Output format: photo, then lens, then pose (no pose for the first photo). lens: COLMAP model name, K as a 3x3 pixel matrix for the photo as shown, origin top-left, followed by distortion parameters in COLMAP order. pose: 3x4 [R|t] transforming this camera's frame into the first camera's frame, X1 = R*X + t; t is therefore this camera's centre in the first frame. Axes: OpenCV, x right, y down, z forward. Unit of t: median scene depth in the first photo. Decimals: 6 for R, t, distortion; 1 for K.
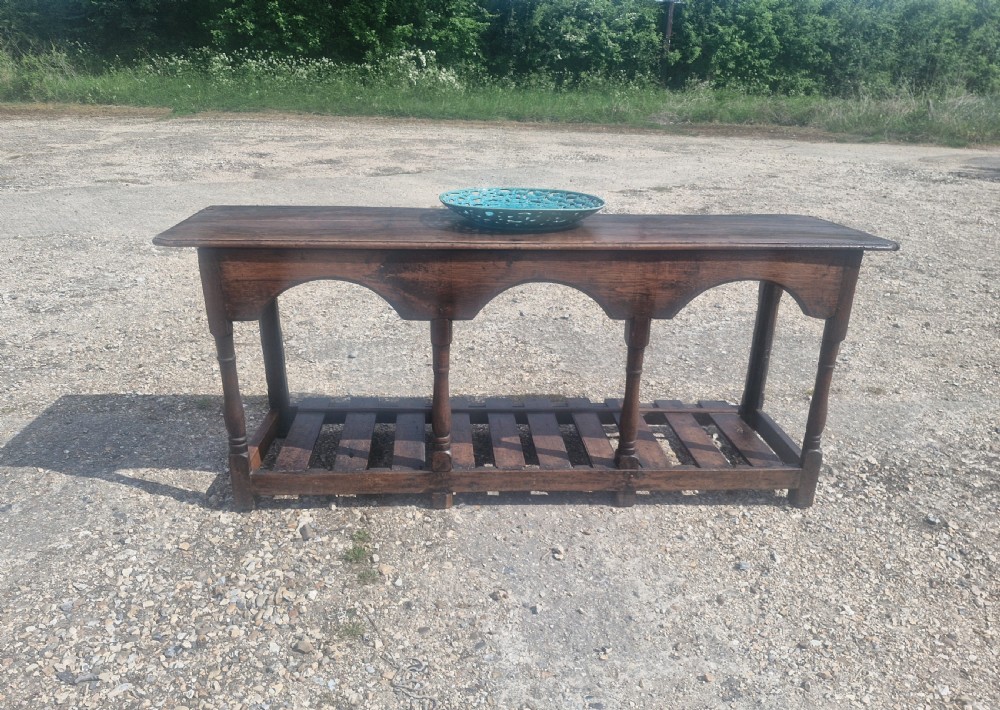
lens RADIAL K [[702.4, 0, 492.8], [0, 702.4, 381.3], [0, 0, 1]] dist [0.094715, -0.117747]
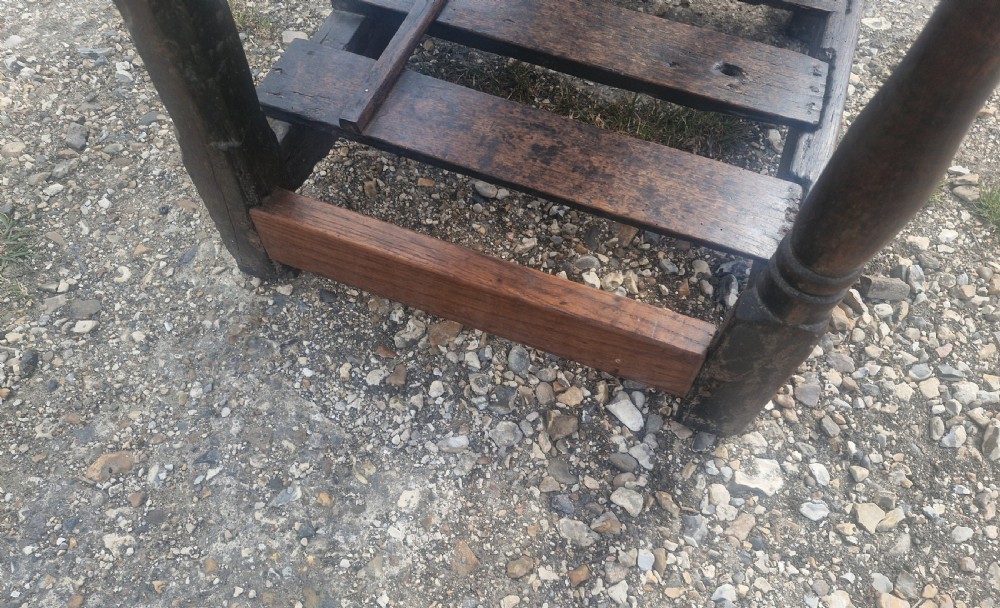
lens RADIAL K [[712.1, 0, 478.8], [0, 712.1, 302.0], [0, 0, 1]] dist [0.089073, -0.108402]
pose [[0.413549, -0.798870, 0.436788, -0.493376], [0.368649, 0.585568, 0.721947, -0.129234], [-0.832511, -0.137539, 0.536664, 0.917562]]
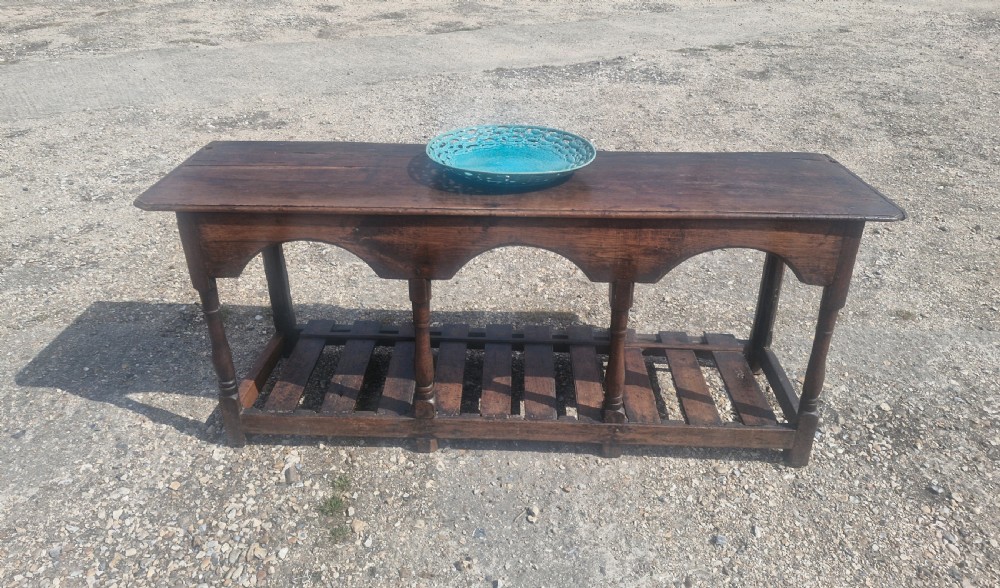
lens RADIAL K [[681.5, 0, 505.2], [0, 681.5, 253.1], [0, 0, 1]] dist [0.075164, -0.078982]
pose [[0.995924, 0.028578, -0.085551, 0.115923], [-0.023220, 0.997744, 0.062983, -0.168516], [0.087158, -0.060740, 0.994341, 0.050530]]
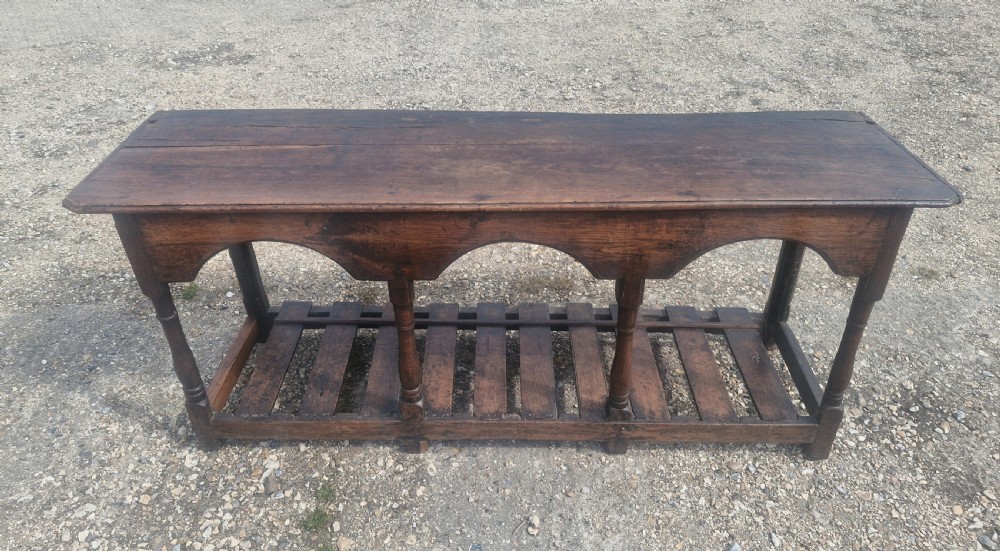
lens RADIAL K [[684.3, 0, 497.5], [0, 684.3, 258.6], [0, 0, 1]] dist [0.066153, -0.067645]
pose [[0.996770, 0.017544, -0.078364, 0.101834], [-0.002131, 0.981280, 0.192574, -0.248021], [0.080275, -0.191785, 0.978149, 0.167531]]
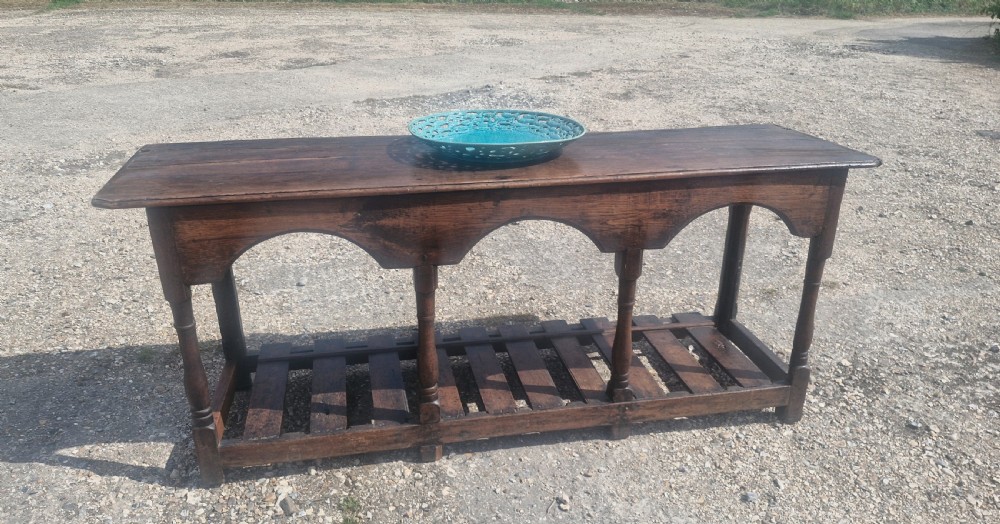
lens RADIAL K [[698.7, 0, 490.8], [0, 698.7, 277.5], [0, 0, 1]] dist [0.085922, -0.104683]
pose [[0.991603, -0.067437, 0.110343, -0.080563], [0.064582, 0.997484, 0.029245, -0.084286], [-0.112038, -0.021873, 0.993463, 0.071642]]
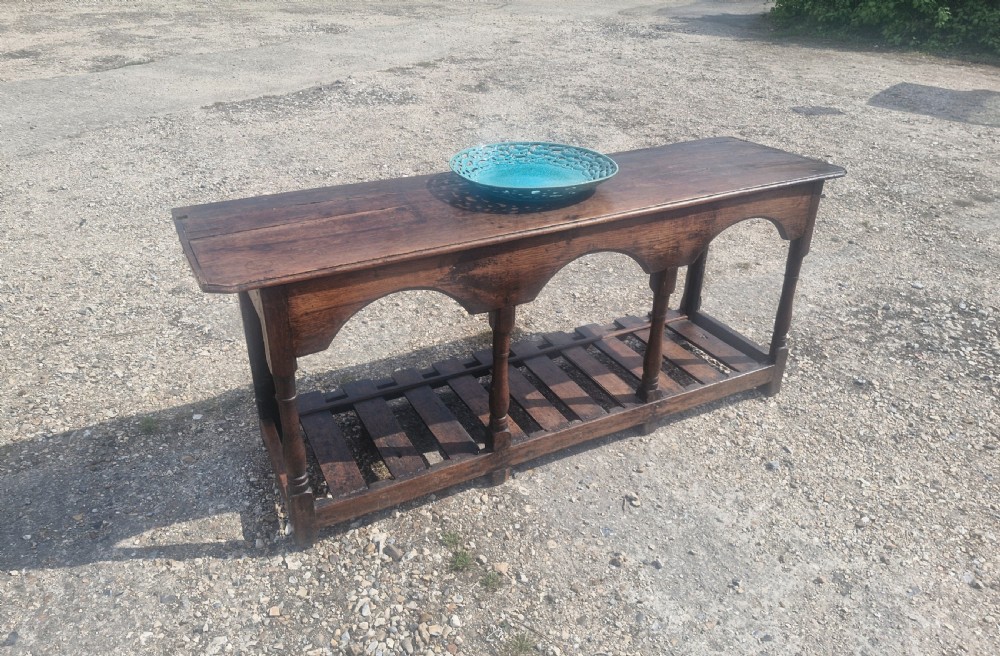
lens RADIAL K [[702.1, 0, 484.1], [0, 702.1, 310.4], [0, 0, 1]] dist [0.085960, -0.099892]
pose [[0.919938, -0.193491, 0.340991, -0.387296], [0.158946, 0.979114, 0.126774, -0.189369], [-0.358398, -0.062425, 0.931479, 0.095404]]
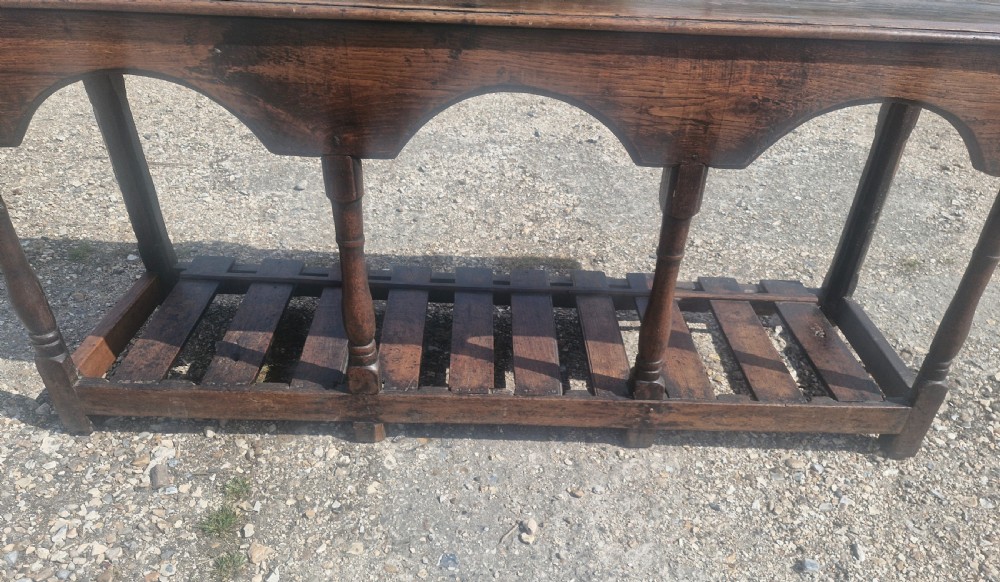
lens RADIAL K [[686.8, 0, 506.8], [0, 686.8, 367.1], [0, 0, 1]] dist [0.077242, -0.093511]
pose [[0.998580, 0.044792, -0.028825, 0.077368], [-0.036500, 0.969555, 0.242139, -0.056809], [0.038793, -0.240743, 0.969813, 0.374210]]
